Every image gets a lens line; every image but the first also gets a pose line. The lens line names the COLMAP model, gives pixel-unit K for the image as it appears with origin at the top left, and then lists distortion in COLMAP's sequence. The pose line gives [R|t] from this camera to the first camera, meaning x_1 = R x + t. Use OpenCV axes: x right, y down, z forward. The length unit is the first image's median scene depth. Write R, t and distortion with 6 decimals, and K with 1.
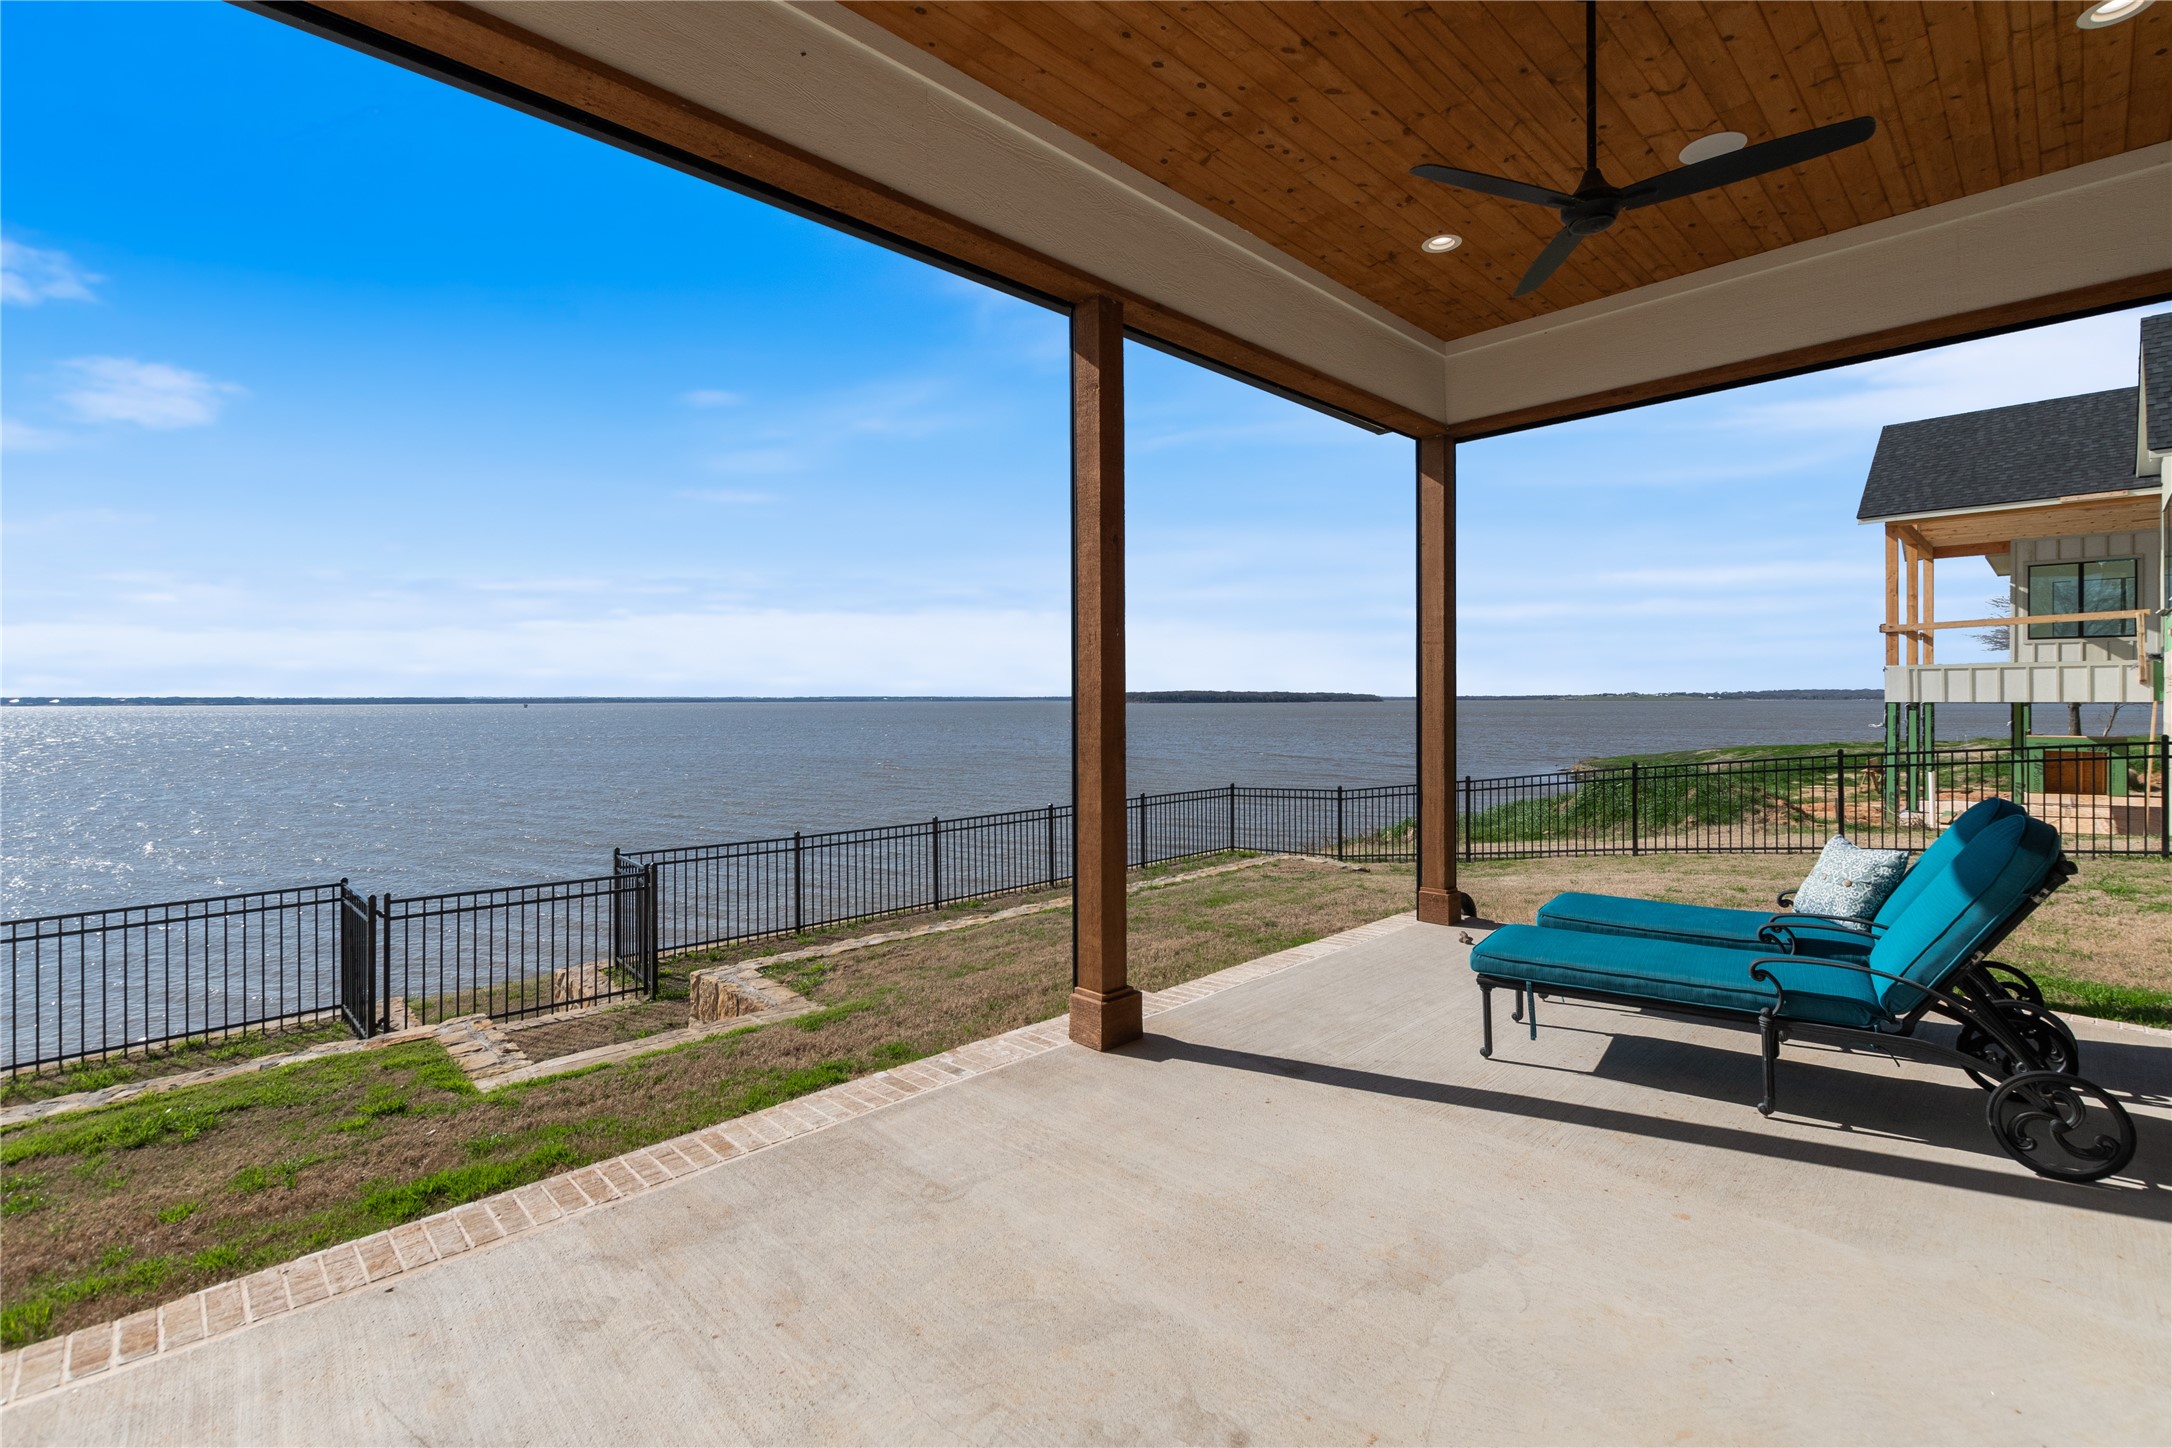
lens RADIAL K [[953.8, 0, 1079.5], [0, 953.8, 684.6], [0, 0, 1]] dist [0.007260, -0.004339]
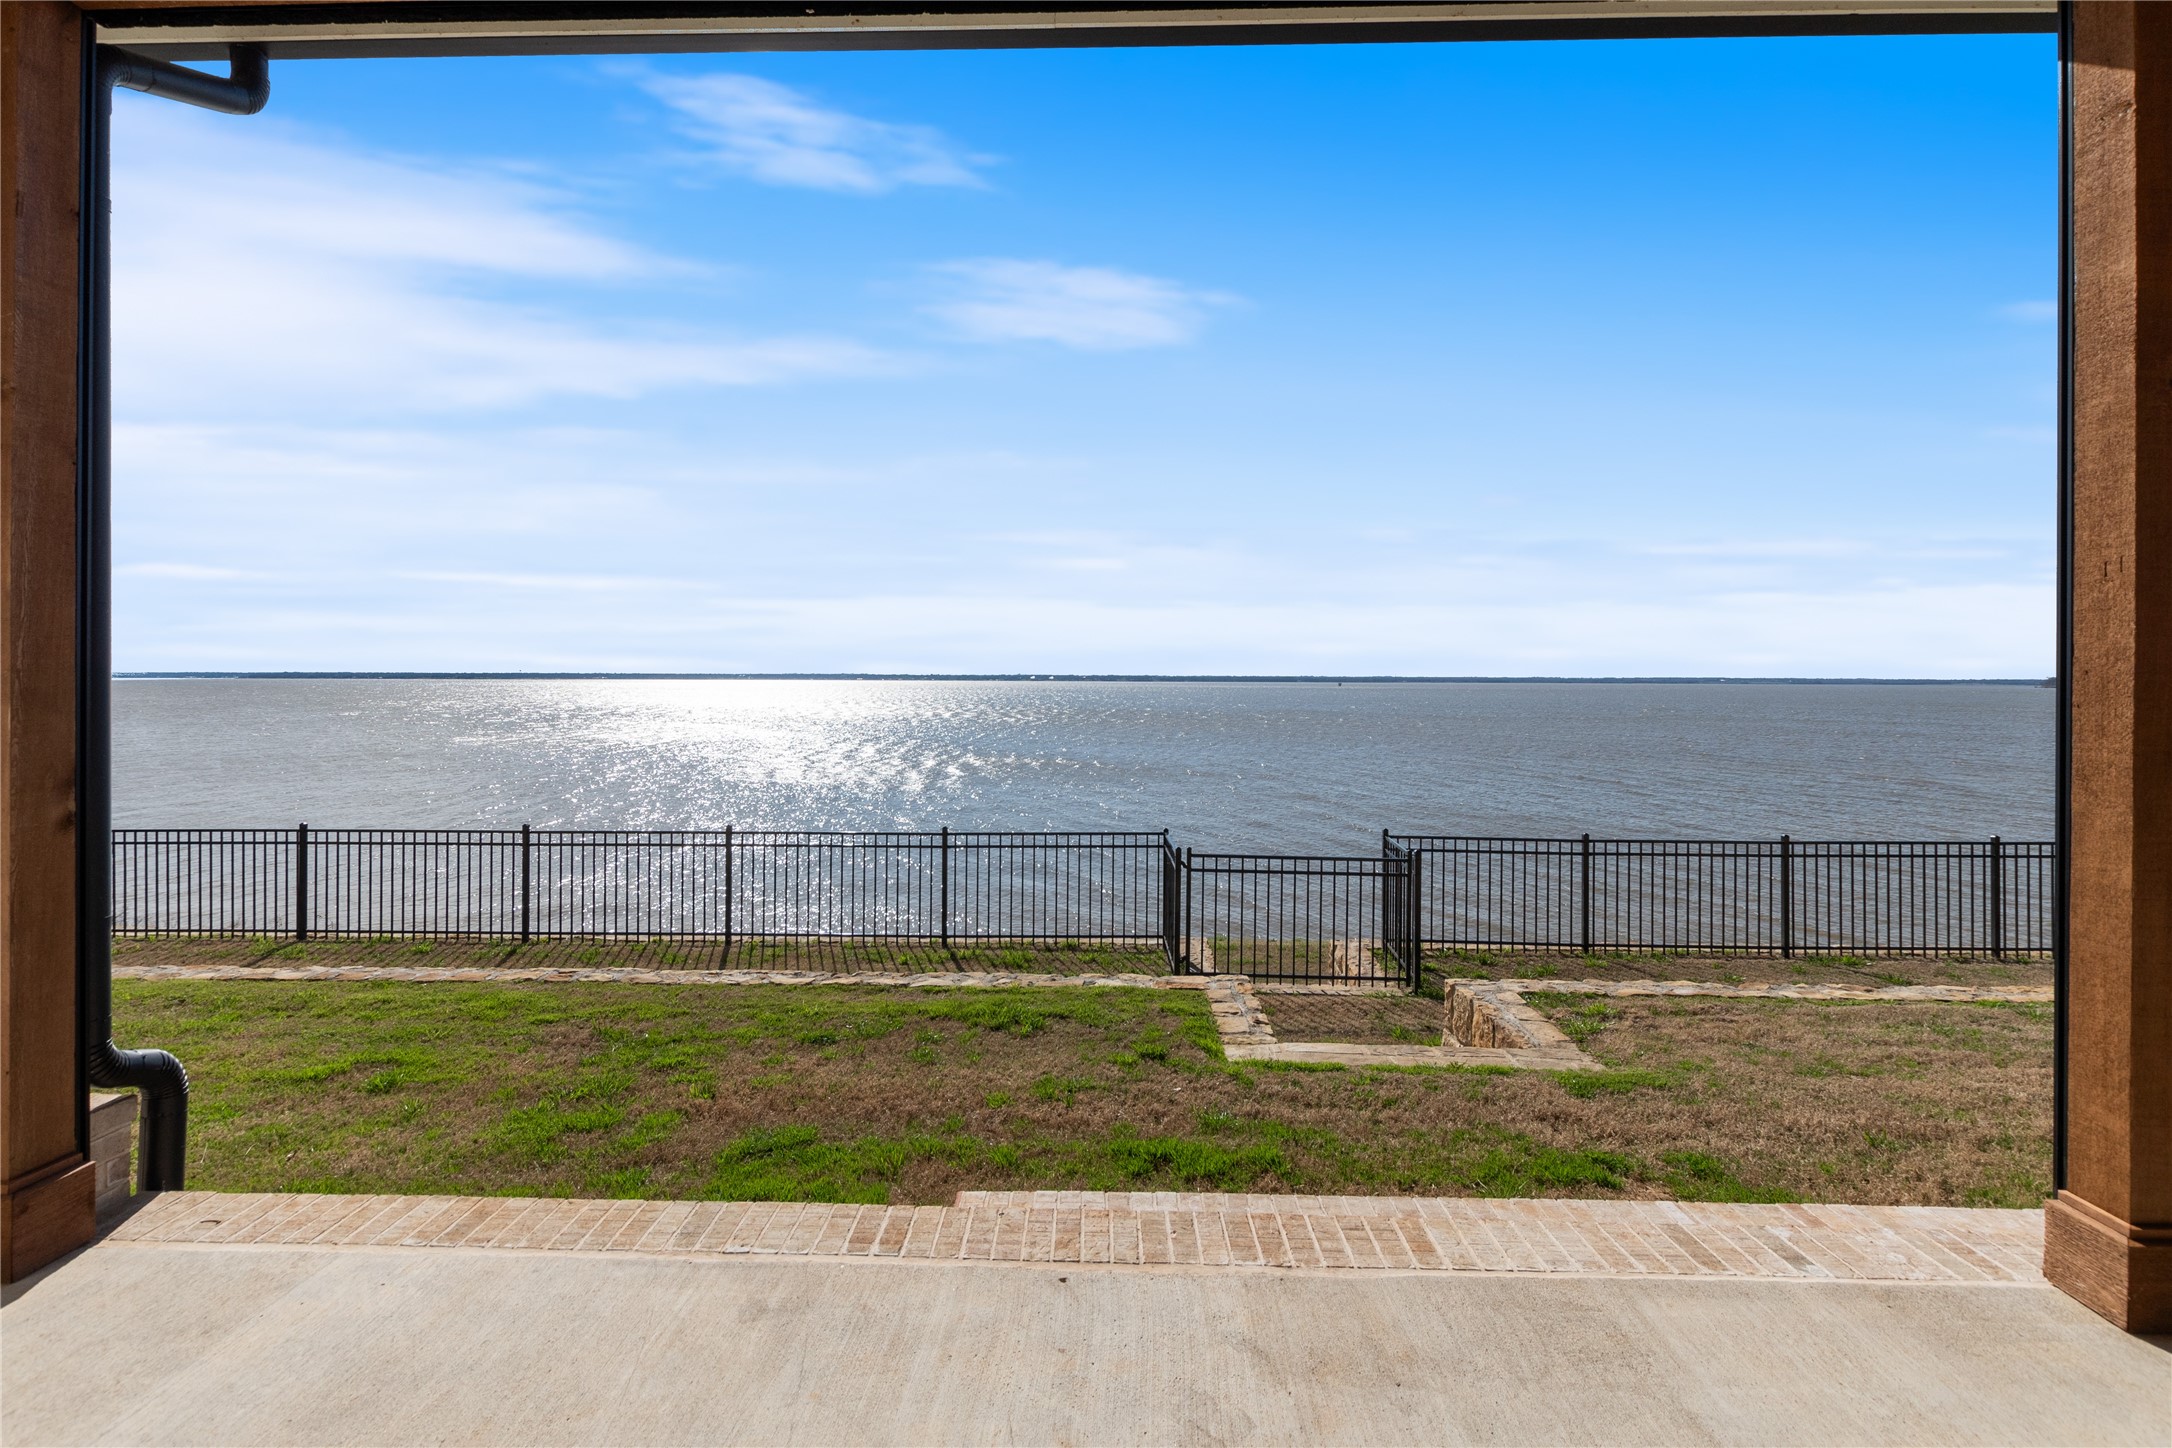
lens RADIAL K [[953.8, 0, 1079.5], [0, 953.8, 684.6], [0, 0, 1]] dist [0.007260, -0.004339]
pose [[0.701583, 0.009014, -0.712531, -0.008959], [0.005929, 0.999812, 0.018485, 0.003414], [0.712563, -0.017193, 0.701397, 0.155306]]
